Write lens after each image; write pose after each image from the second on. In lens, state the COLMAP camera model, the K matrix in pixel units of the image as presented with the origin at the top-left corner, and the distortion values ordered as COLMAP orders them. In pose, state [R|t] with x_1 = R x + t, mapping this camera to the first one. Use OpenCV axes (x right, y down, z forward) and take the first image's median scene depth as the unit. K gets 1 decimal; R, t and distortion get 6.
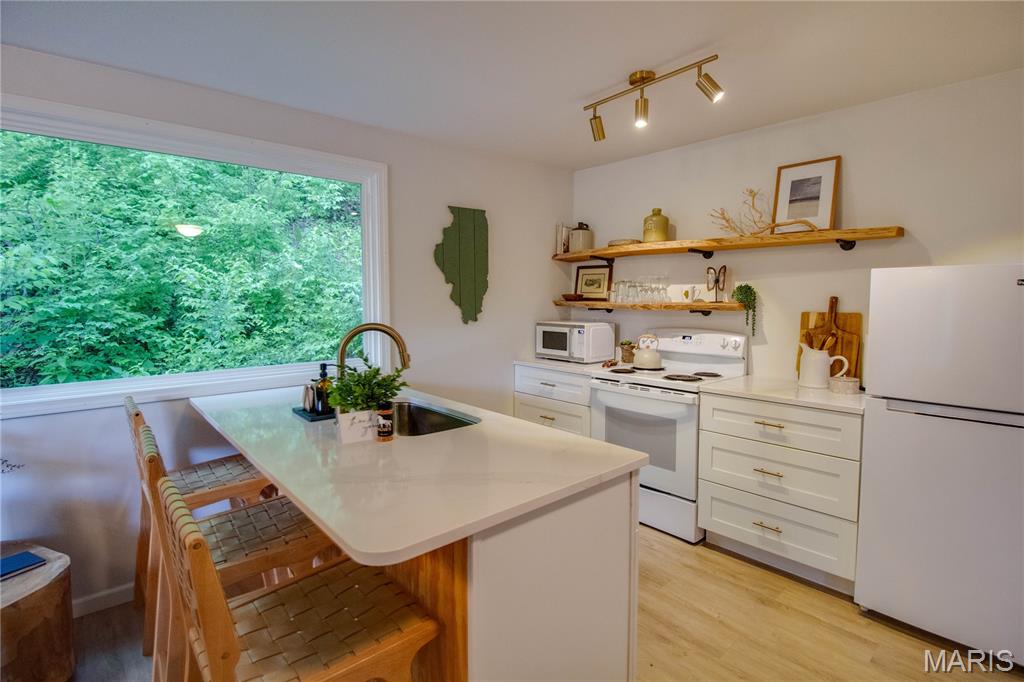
lens RADIAL K [[487.0, 0, 524.3], [0, 487.0, 327.3], [0, 0, 1]] dist [-0.000602, -0.012562]
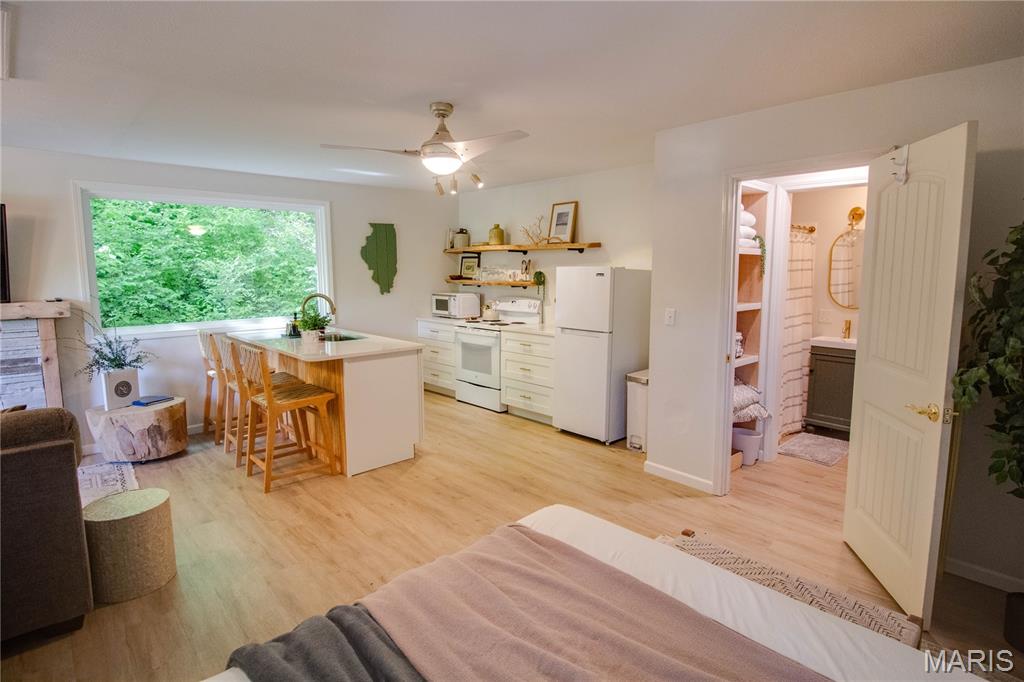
lens RADIAL K [[508.9, 0, 517.6], [0, 508.9, 328.2], [0, 0, 1]] dist [0.001369, -0.015176]
pose [[0.999786, -0.005026, 0.020081, 0.317660], [0.003929, 0.998516, 0.054321, 0.015946], [-0.020324, -0.054230, 0.998322, -0.768369]]
